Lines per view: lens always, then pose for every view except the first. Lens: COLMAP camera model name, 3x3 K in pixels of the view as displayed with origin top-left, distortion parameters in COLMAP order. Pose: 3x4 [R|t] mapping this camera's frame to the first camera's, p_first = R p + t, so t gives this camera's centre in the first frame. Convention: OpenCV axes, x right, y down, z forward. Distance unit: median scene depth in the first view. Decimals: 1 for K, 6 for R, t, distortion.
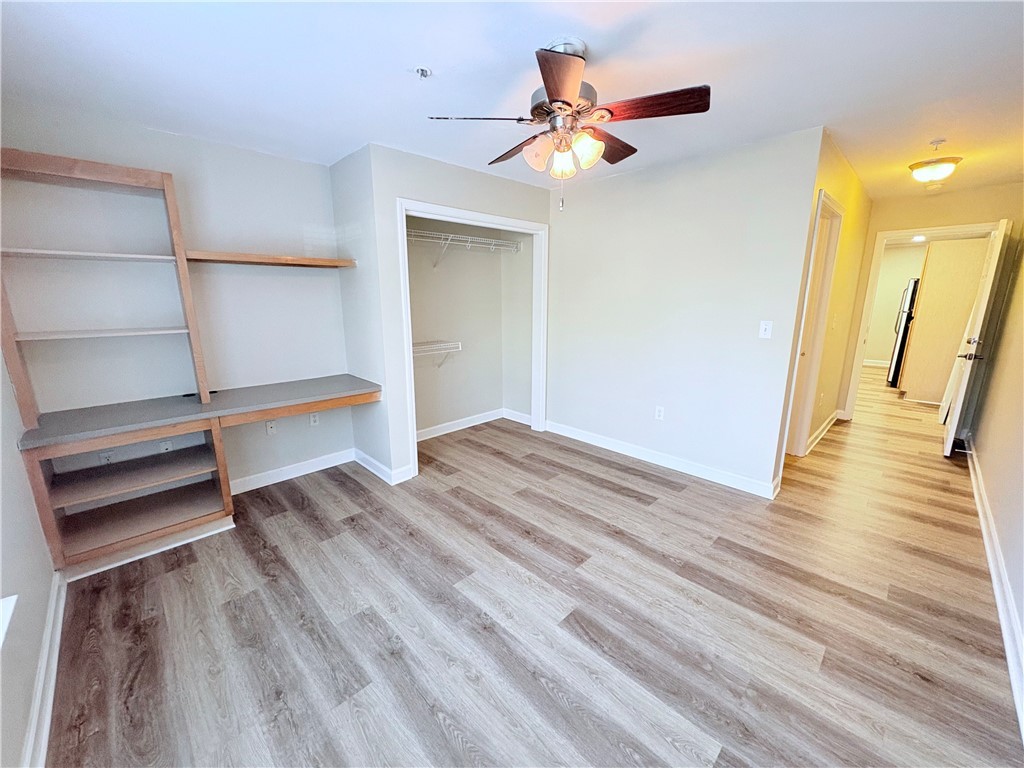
lens RADIAL K [[405.7, 0, 511.3], [0, 405.7, 384.8], [0, 0, 1]] dist [-0.000999, 0.000685]
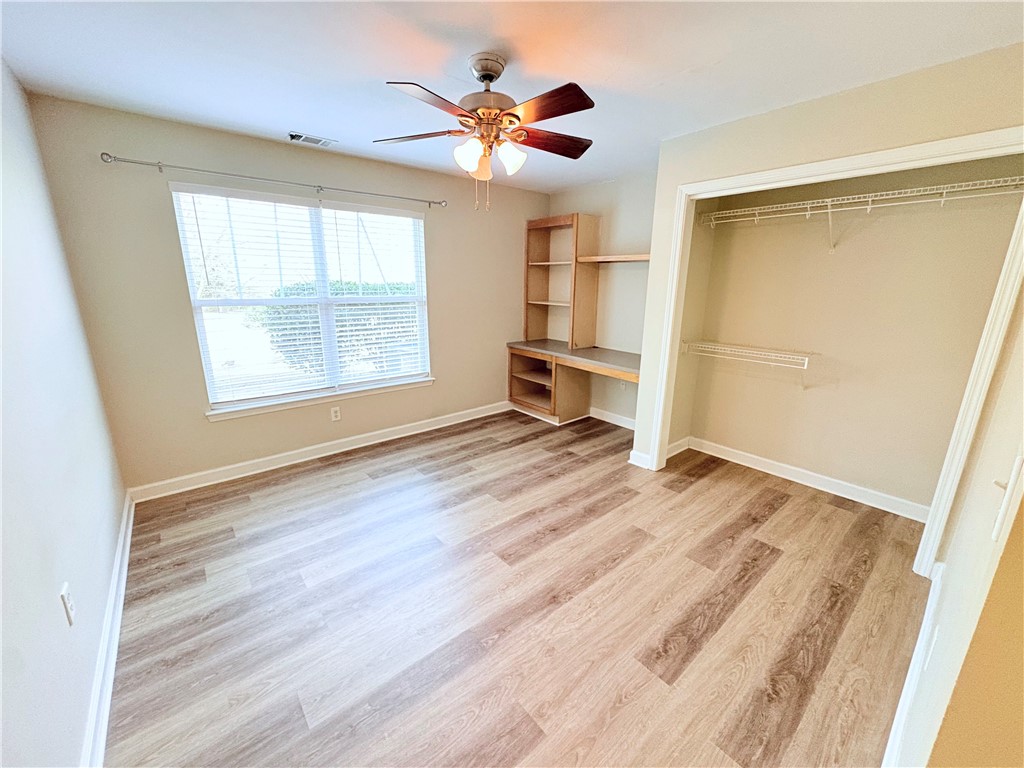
lens RADIAL K [[405.7, 0, 507.2], [0, 405.7, 381.7], [0, 0, 1]] dist [-0.000999, 0.000685]
pose [[-0.084094, 0.243314, -0.966295, 0.821853], [-0.224767, 0.940106, 0.256281, -0.177773], [0.970777, 0.238742, -0.024368, 0.751304]]
